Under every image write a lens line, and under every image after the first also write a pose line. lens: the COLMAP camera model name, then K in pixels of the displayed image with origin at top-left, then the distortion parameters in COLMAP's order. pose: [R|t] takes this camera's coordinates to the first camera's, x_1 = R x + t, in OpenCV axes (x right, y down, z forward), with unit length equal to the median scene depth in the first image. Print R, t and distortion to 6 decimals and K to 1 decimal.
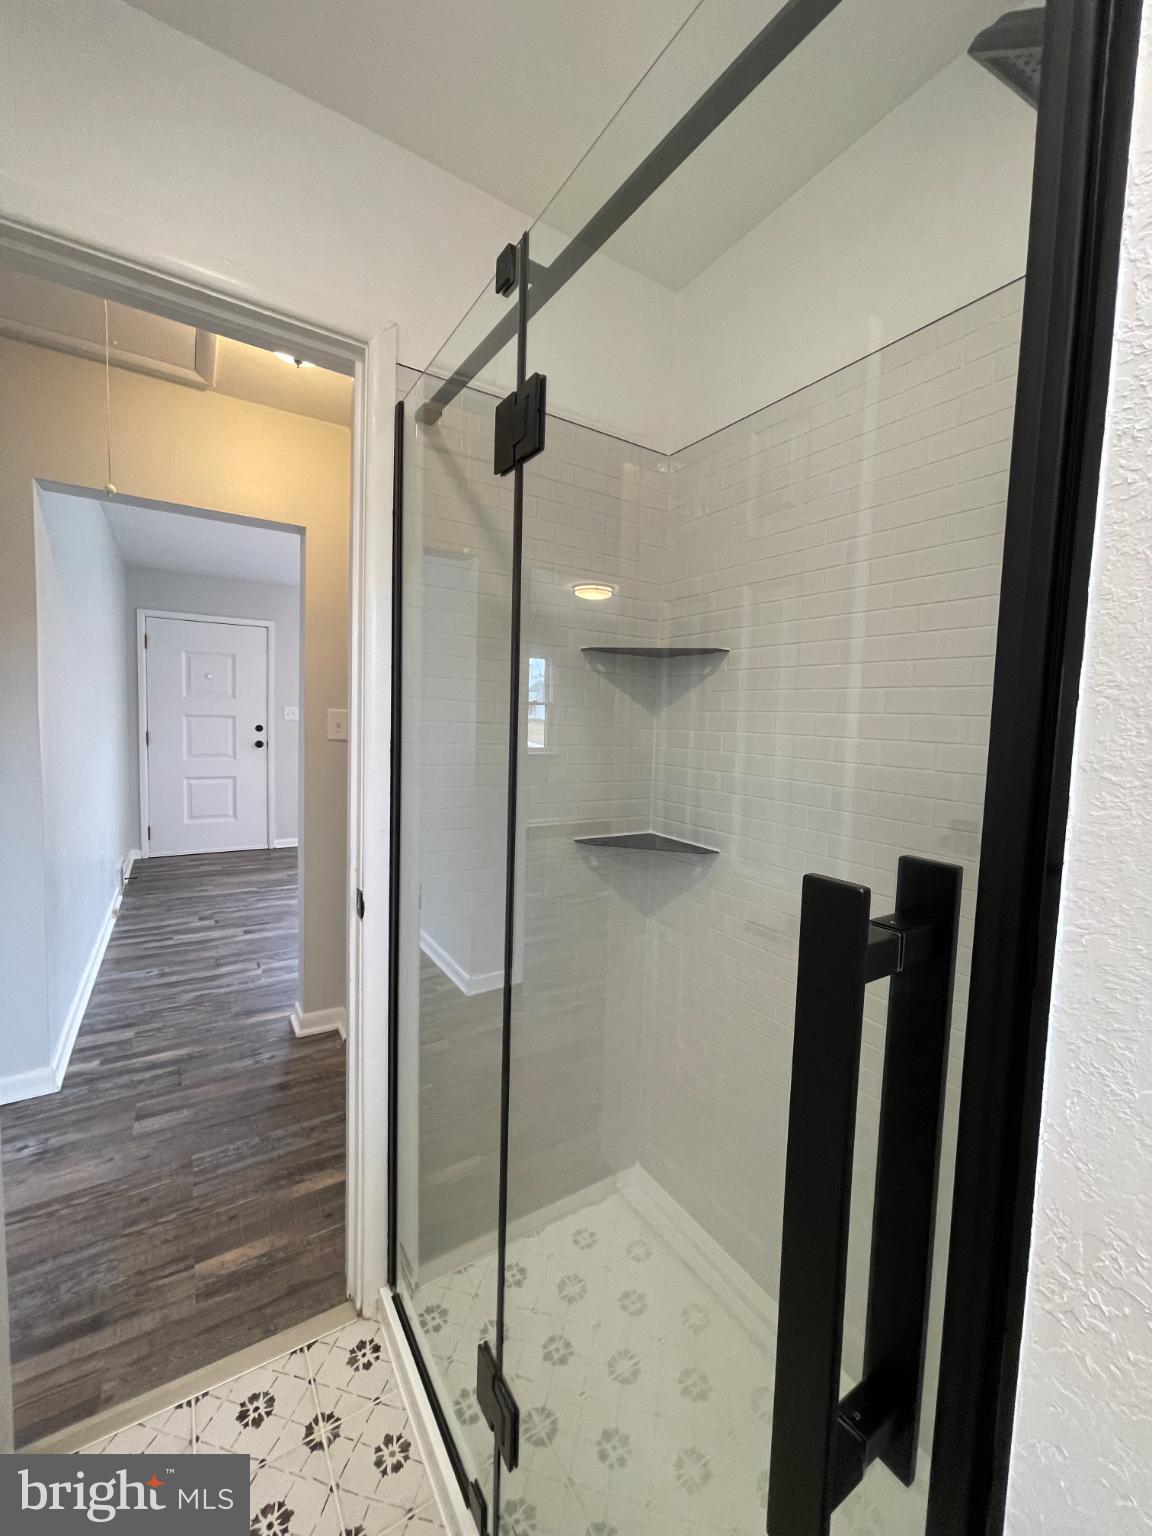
lens RADIAL K [[616.6, 0, 565.7], [0, 616.6, 756.2], [0, 0, 1]] dist [-0.002055, -0.000298]
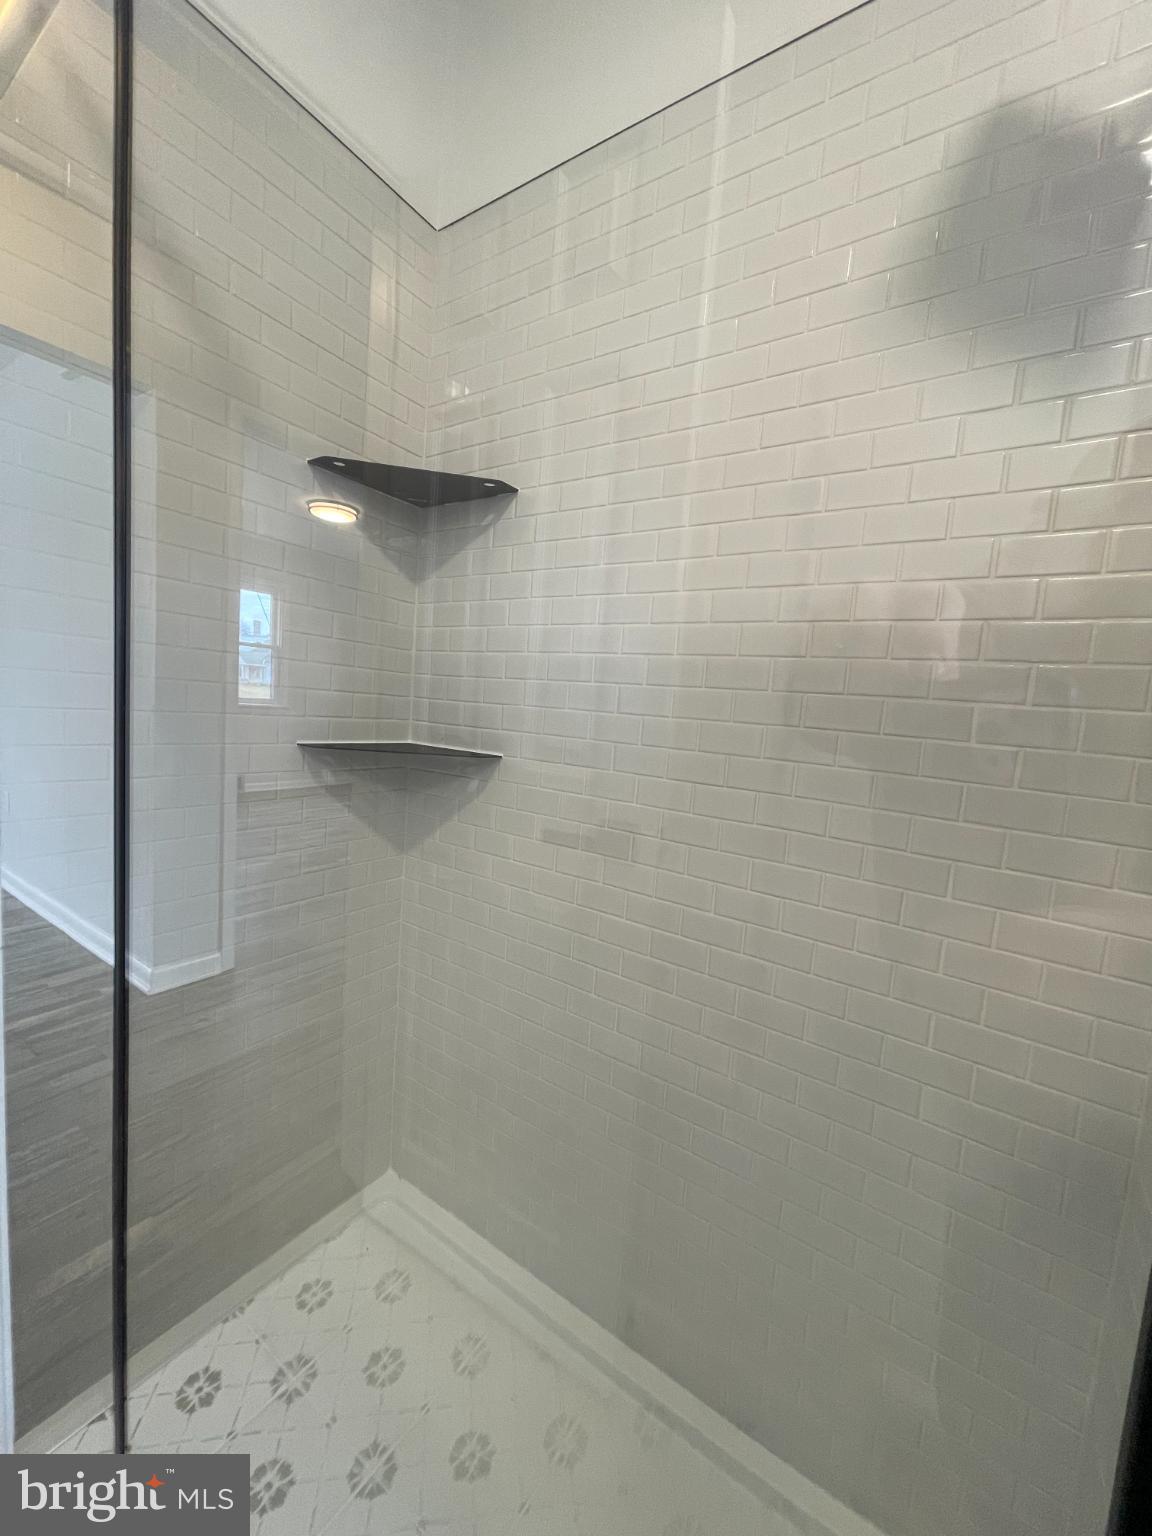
lens RADIAL K [[616.6, 0, 576.1], [0, 616.6, 759.0], [0, 0, 1]] dist [-0.002055, -0.000298]
pose [[0.913679, -0.000419, 0.406437, 0.016447], [-0.017830, 0.998995, 0.041114, 0.109022], [-0.406046, -0.044812, 0.912753, 0.221662]]
